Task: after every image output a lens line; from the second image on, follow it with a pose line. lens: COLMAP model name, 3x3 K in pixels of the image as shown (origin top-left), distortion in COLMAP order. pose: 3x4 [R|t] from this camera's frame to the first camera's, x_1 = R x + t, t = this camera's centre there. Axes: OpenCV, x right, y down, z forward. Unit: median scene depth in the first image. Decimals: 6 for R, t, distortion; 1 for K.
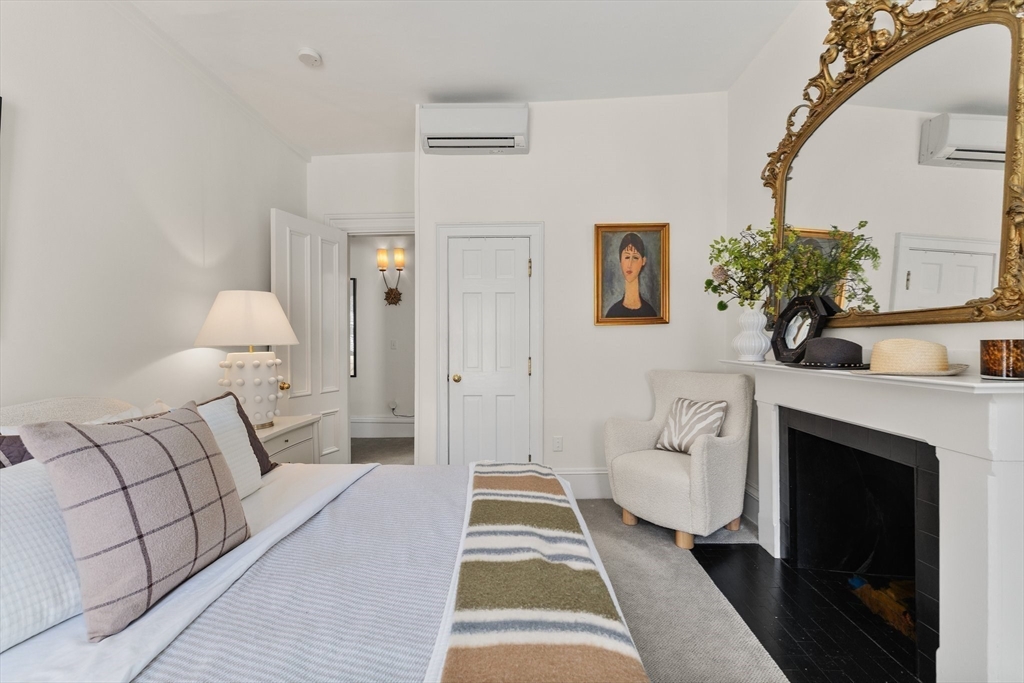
lens RADIAL K [[440.2, 0, 521.6], [0, 440.2, 347.0], [0, 0, 1]] dist [-0.000374, -0.000490]
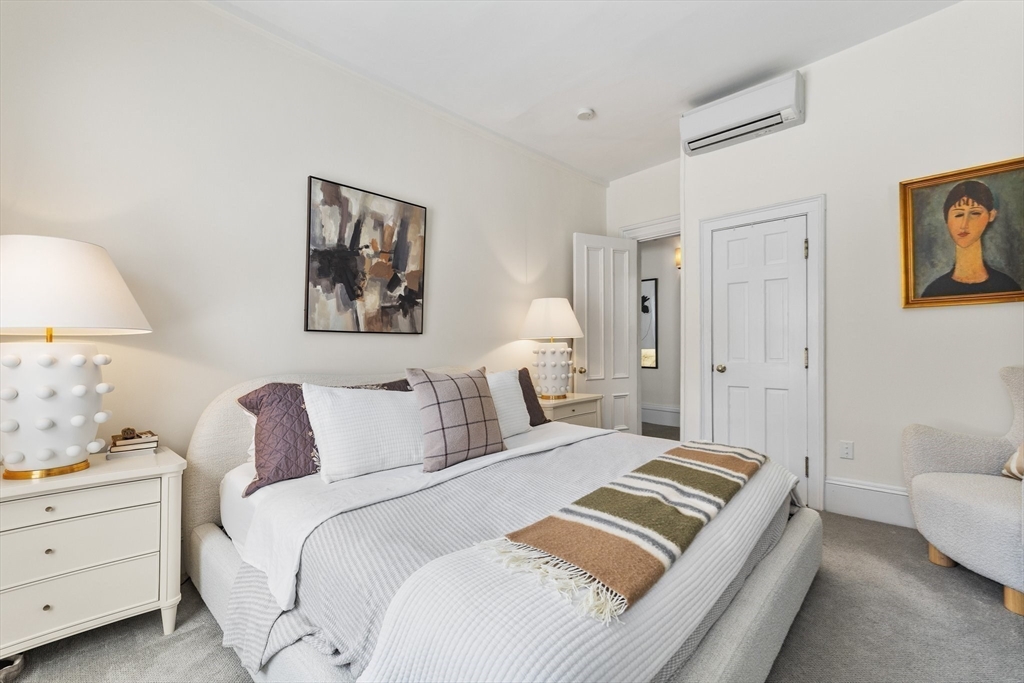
lens RADIAL K [[439.5, 0, 515.4], [0, 439.5, 339.0], [0, 0, 1]] dist [-0.000713, 0.000143]
pose [[0.726189, -0.011074, -0.687406, 0.214731], [0.001728, 0.999897, -0.014283, 0.017434], [0.687493, 0.009184, 0.726133, -0.061968]]
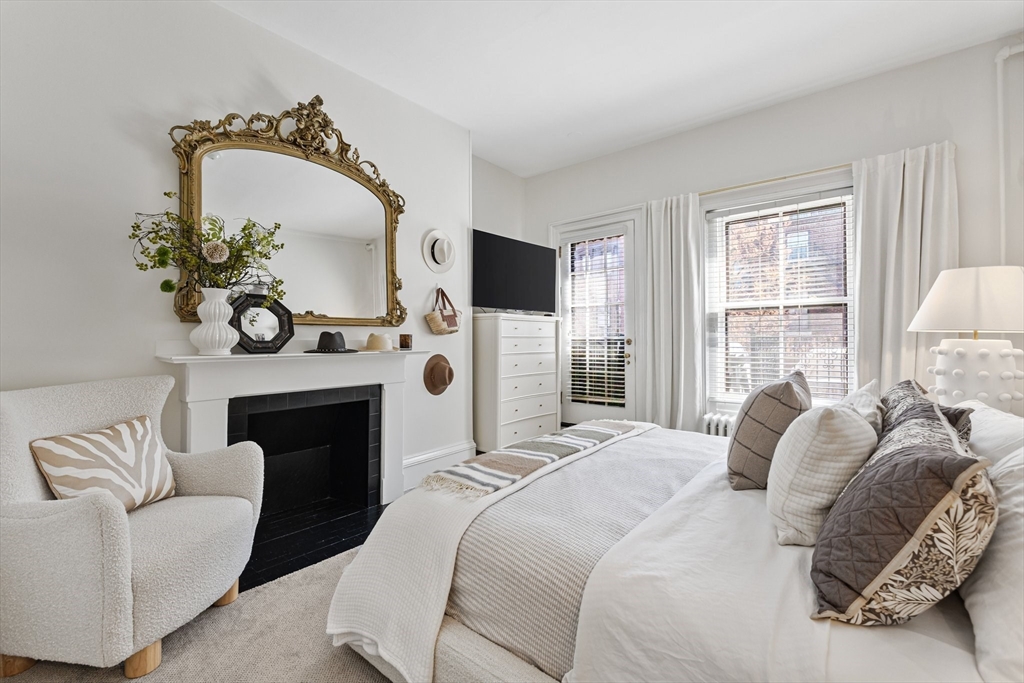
lens RADIAL K [[439.5, 0, 515.4], [0, 439.5, 339.0], [0, 0, 1]] dist [-0.000713, 0.000143]
pose [[-0.785717, 0.003569, 0.618575, -0.382383], [0.011293, 0.999899, 0.008576, -0.001620], [-0.618483, 0.013724, -0.785679, 0.988497]]
